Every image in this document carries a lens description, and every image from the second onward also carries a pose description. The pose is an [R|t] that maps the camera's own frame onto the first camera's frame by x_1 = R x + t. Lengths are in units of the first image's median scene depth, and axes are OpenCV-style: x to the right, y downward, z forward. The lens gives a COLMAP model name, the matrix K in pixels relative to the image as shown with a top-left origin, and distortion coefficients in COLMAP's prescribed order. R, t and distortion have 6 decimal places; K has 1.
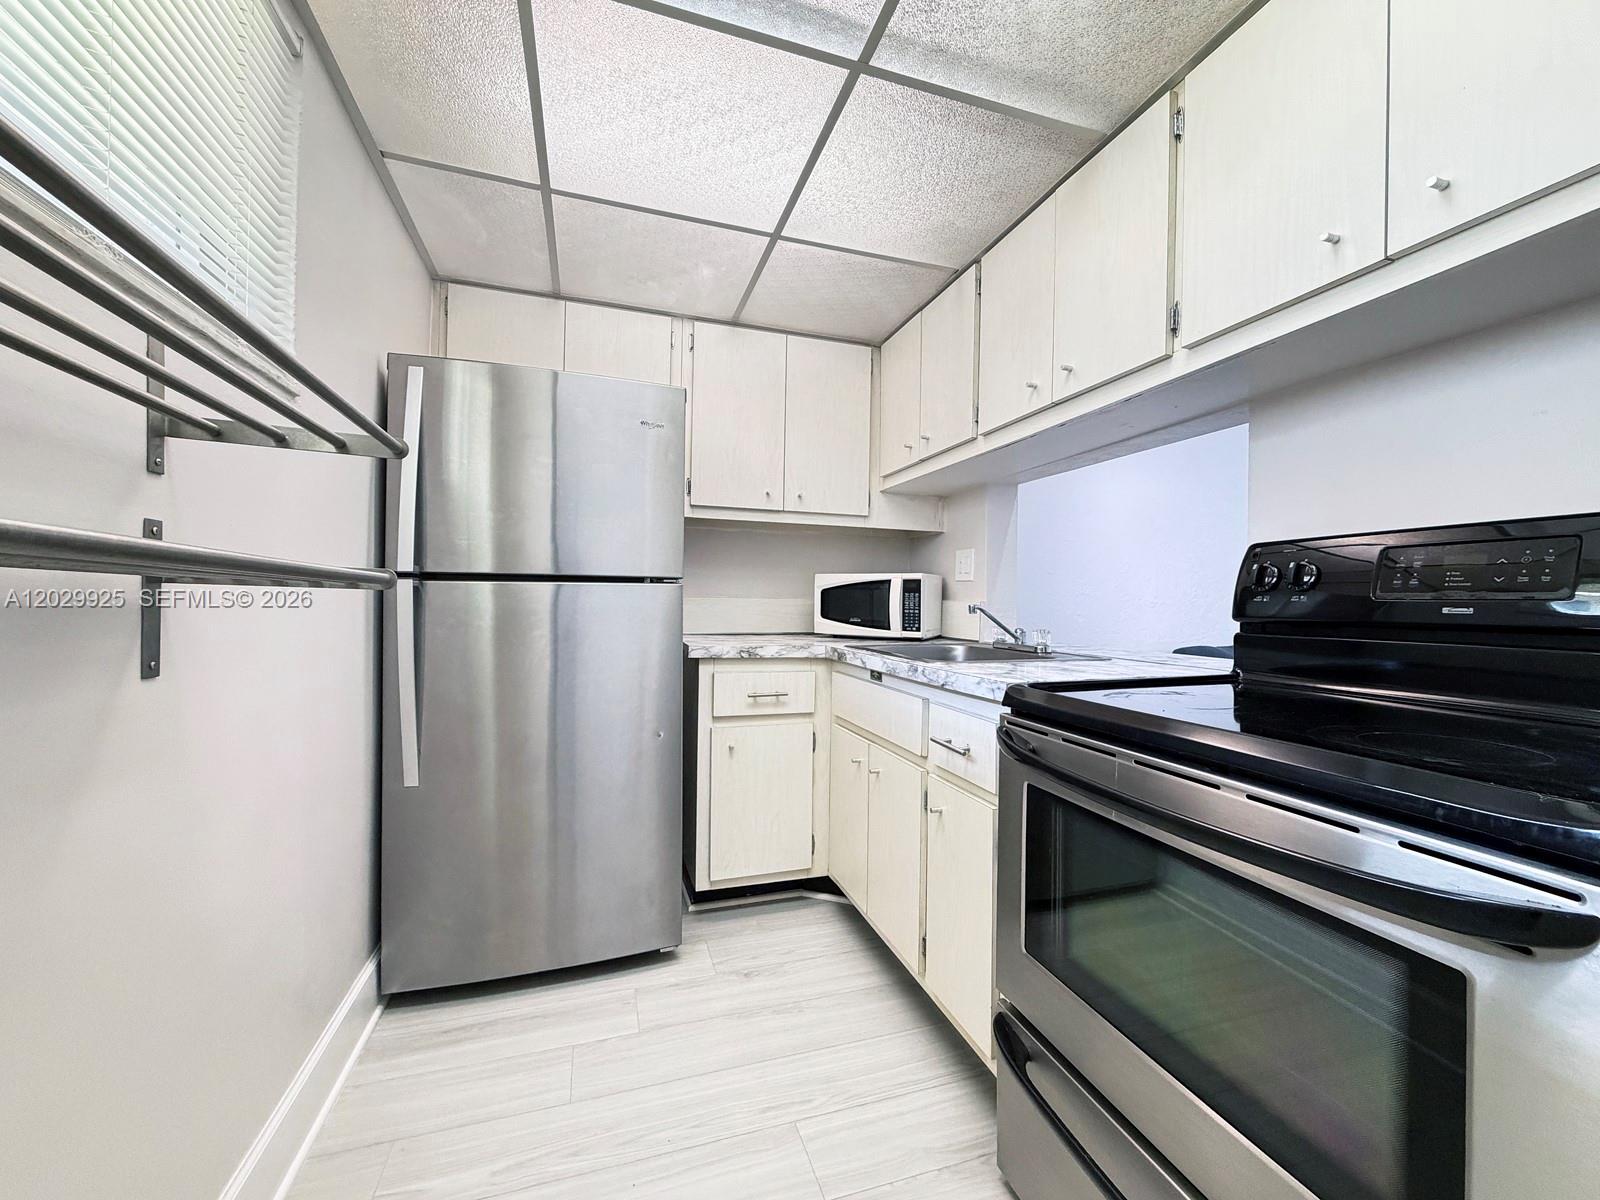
lens RADIAL K [[633.7, 0, 801.6], [0, 633.7, 599.2], [0, 0, 1]] dist [0.002927, -0.000434]
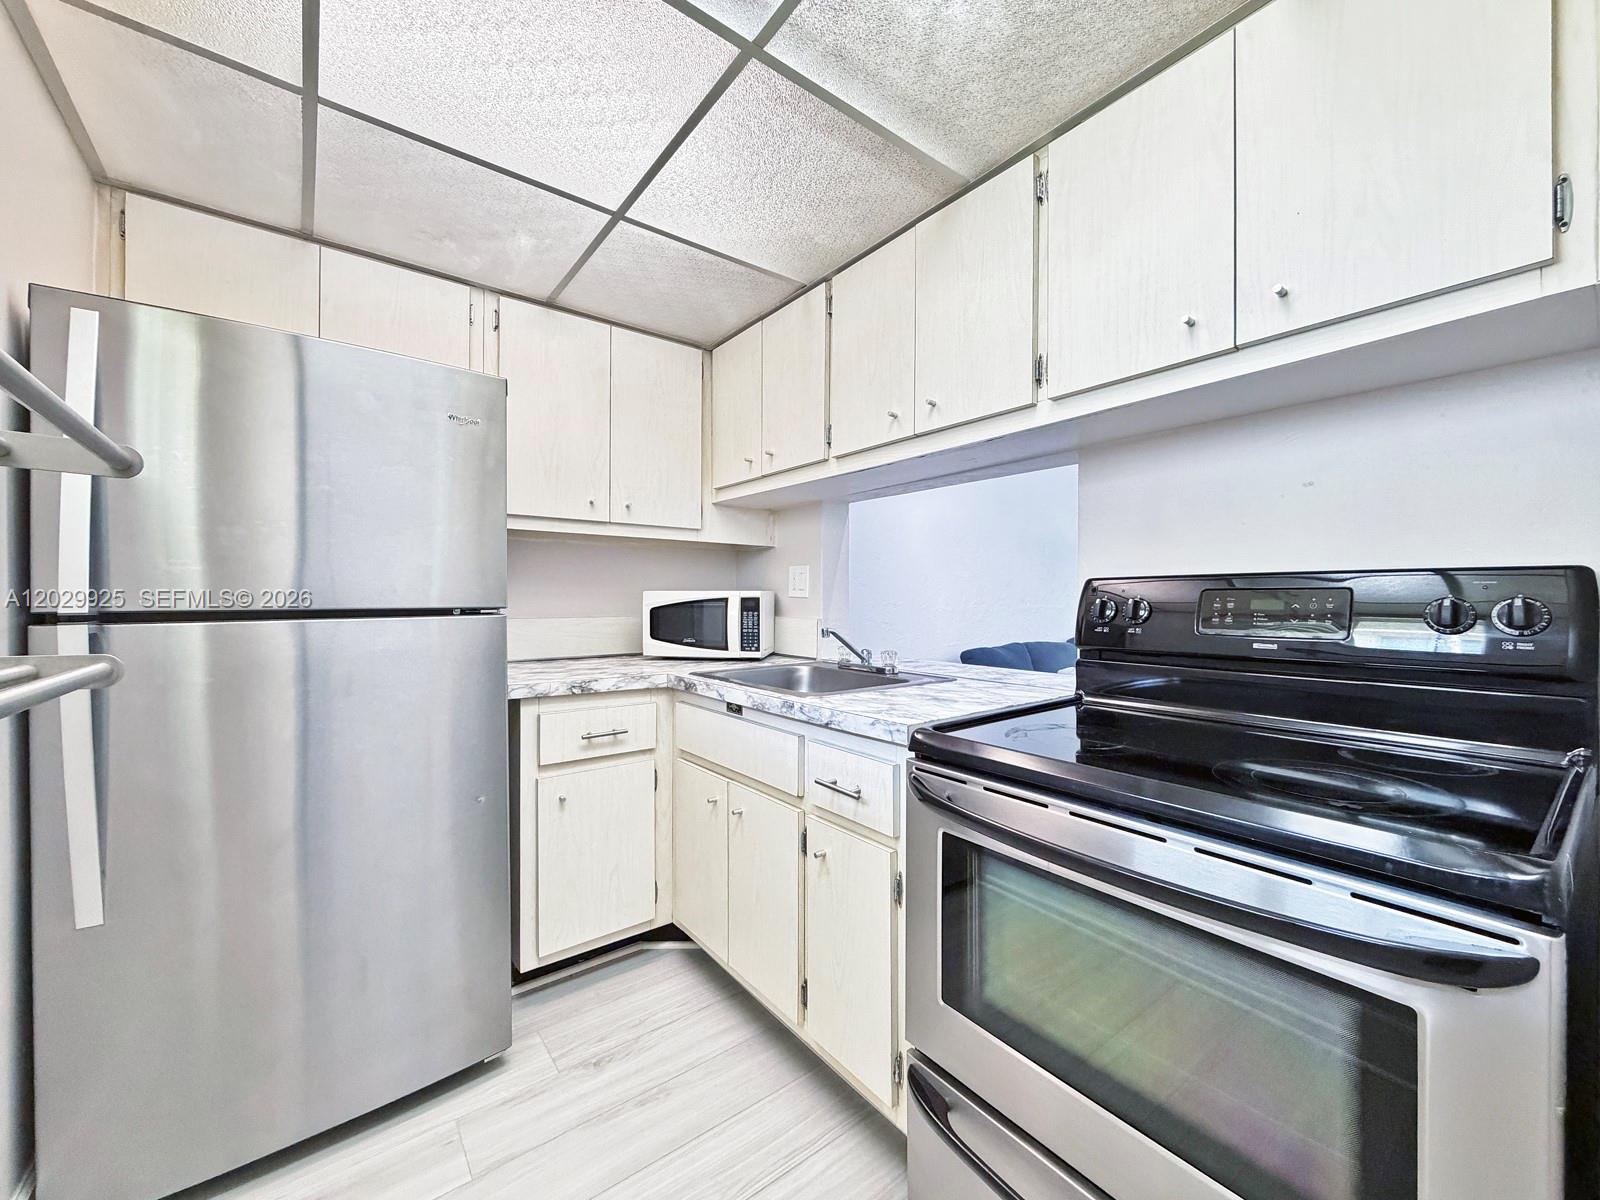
lens RADIAL K [[633.7, 0, 800.2], [0, 633.7, 600.9], [0, 0, 1]] dist [0.002927, -0.000434]
pose [[0.941803, -0.013480, 0.335894, -0.118902], [0.010504, 0.999888, 0.010676, -0.053997], [-0.336000, -0.006527, 0.941839, 0.099412]]
